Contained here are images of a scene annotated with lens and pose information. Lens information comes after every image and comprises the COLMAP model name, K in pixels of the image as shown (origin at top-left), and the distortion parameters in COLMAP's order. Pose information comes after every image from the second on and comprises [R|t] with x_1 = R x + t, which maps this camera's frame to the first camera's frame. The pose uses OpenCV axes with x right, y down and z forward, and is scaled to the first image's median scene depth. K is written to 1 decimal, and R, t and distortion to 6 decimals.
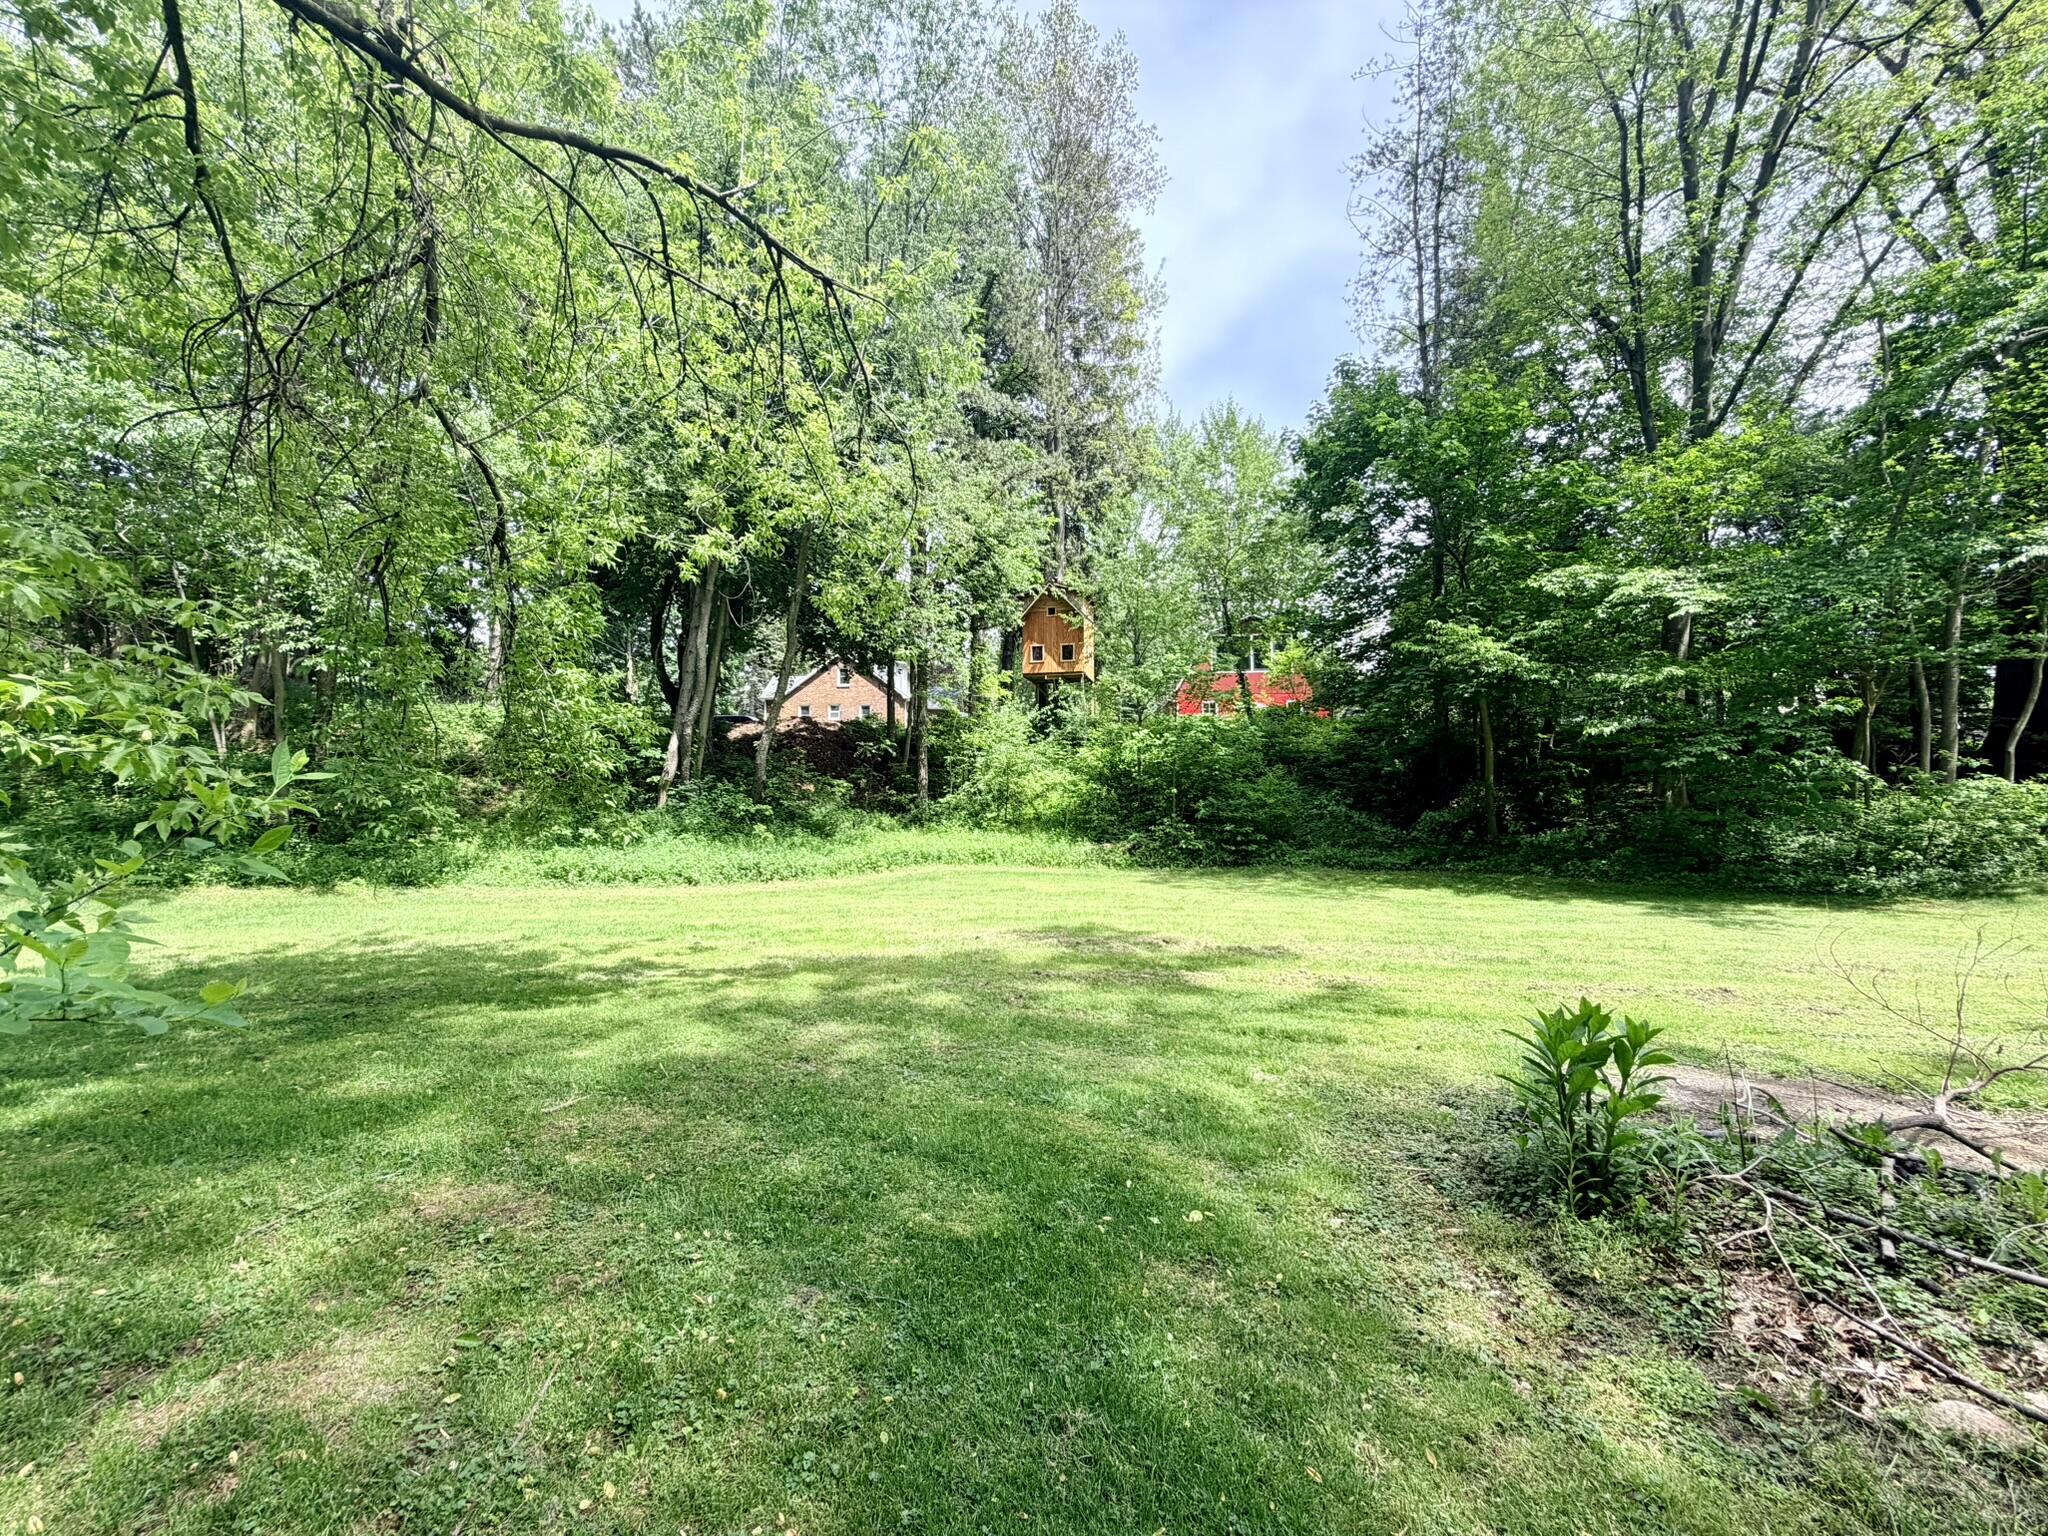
lens RADIAL K [[819.5, 0, 1024.7], [0, 819.5, 768.3], [0, 0, 1]] dist [-0.002622, 0.000304]
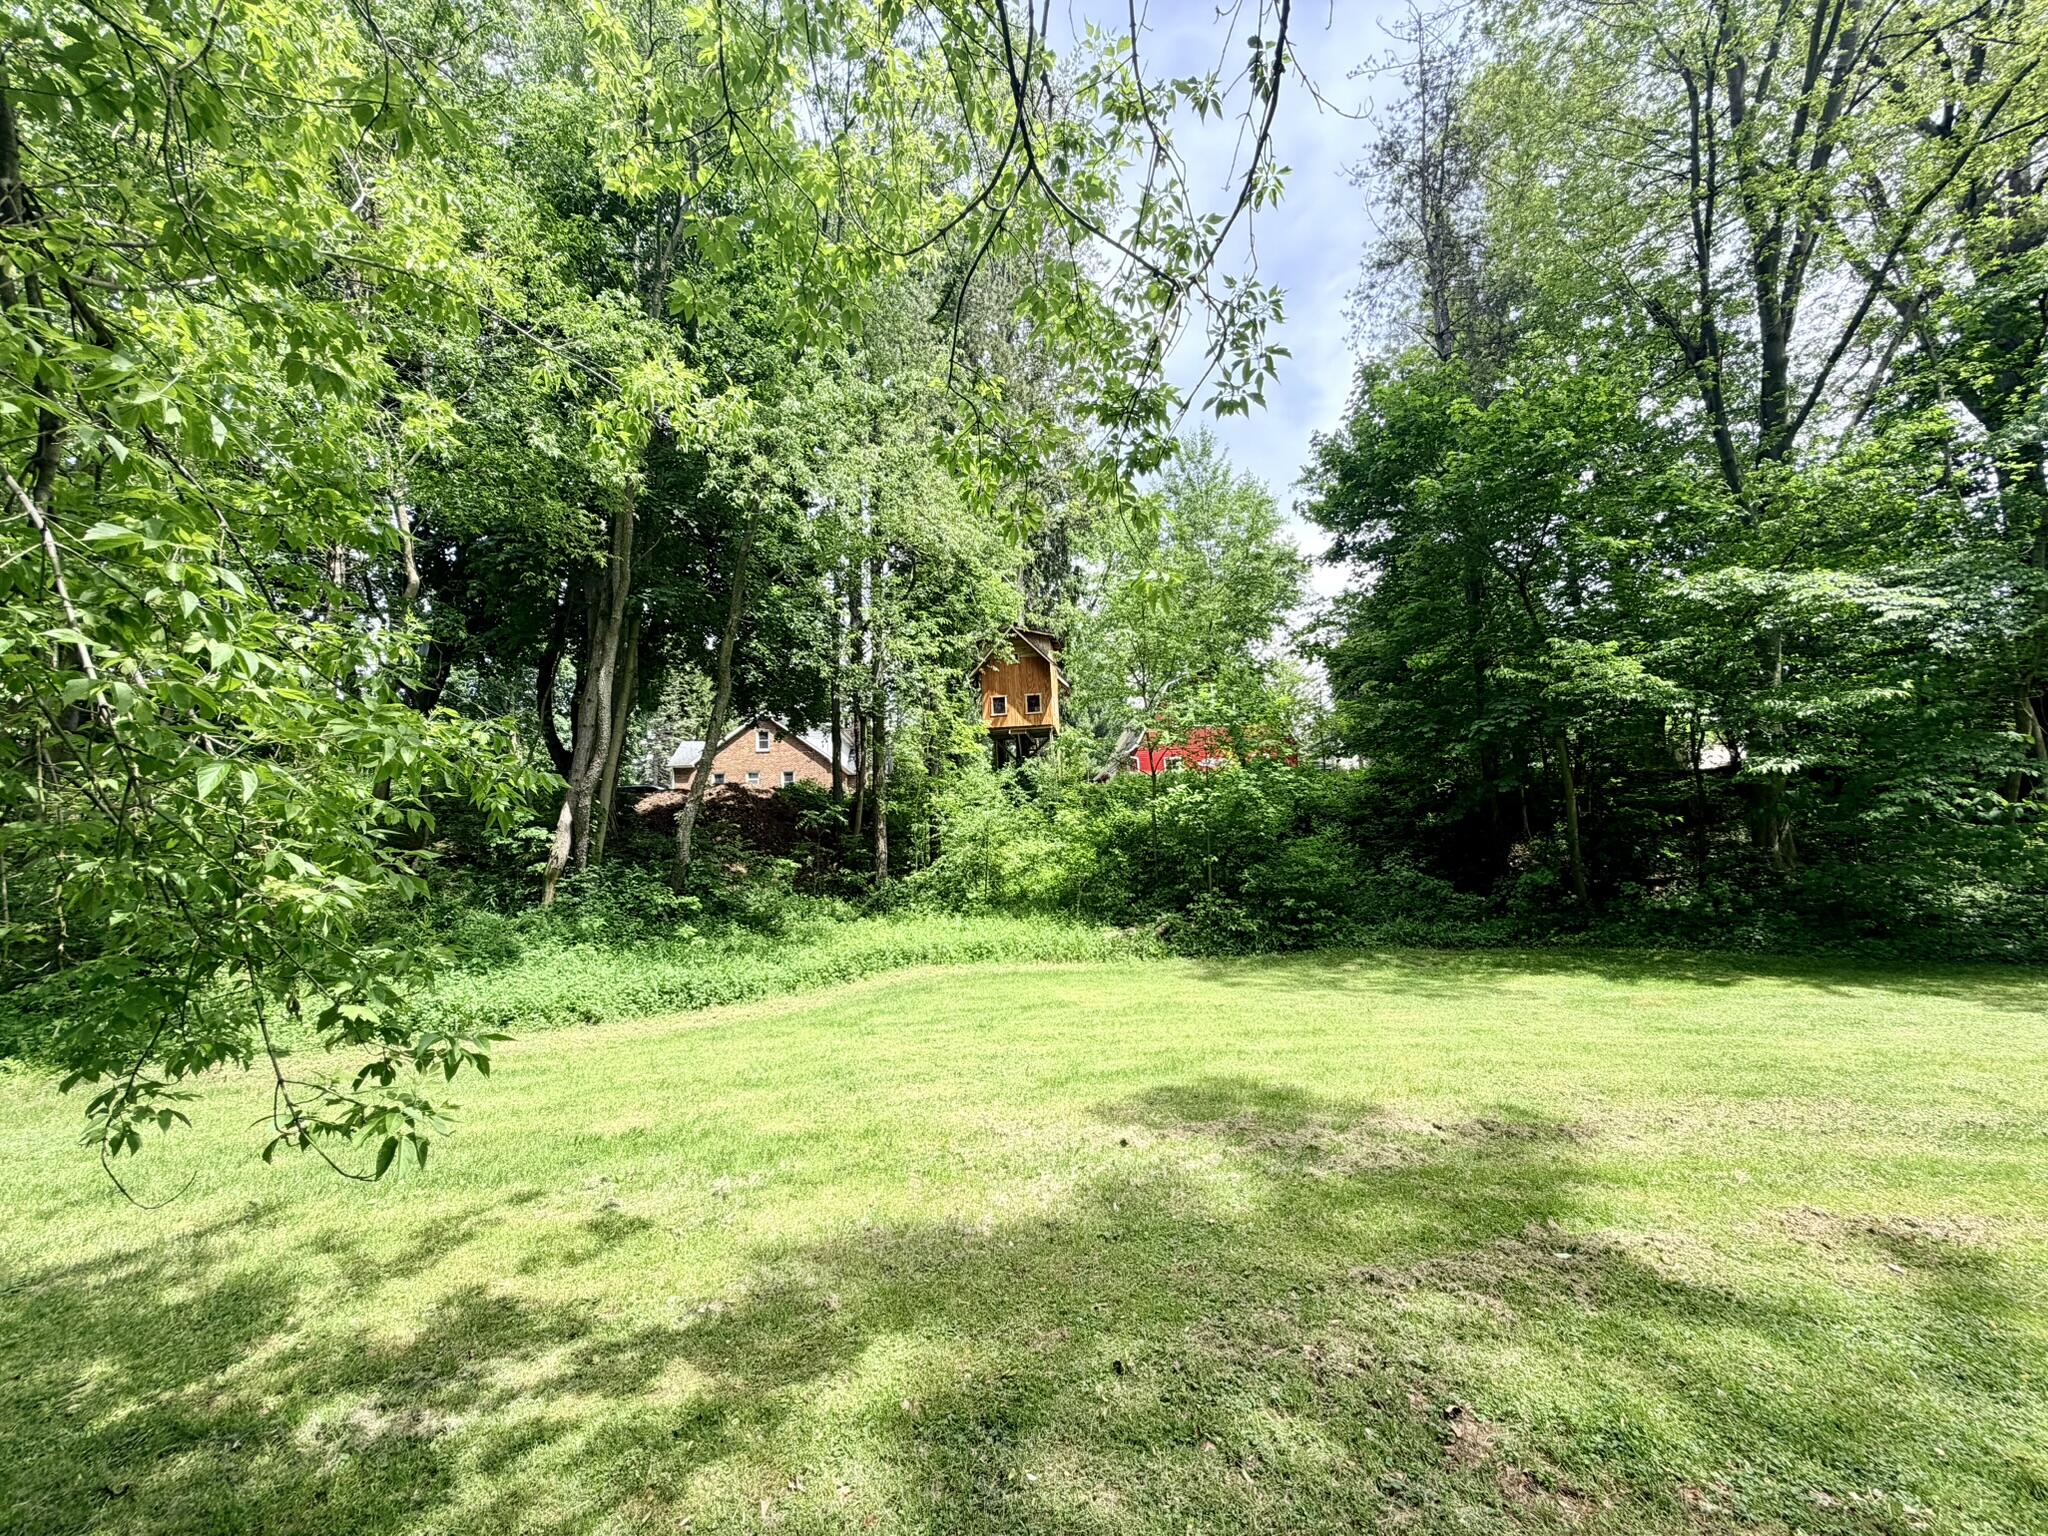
lens RADIAL K [[819.5, 0, 1022.8], [0, 819.5, 766.9], [0, 0, 1]] dist [-0.002622, 0.000304]
pose [[0.994087, -0.022939, 0.106139, -0.082624], [0.031470, 0.996345, -0.079407, -0.004640], [-0.103930, 0.082278, 0.991176, 0.190655]]
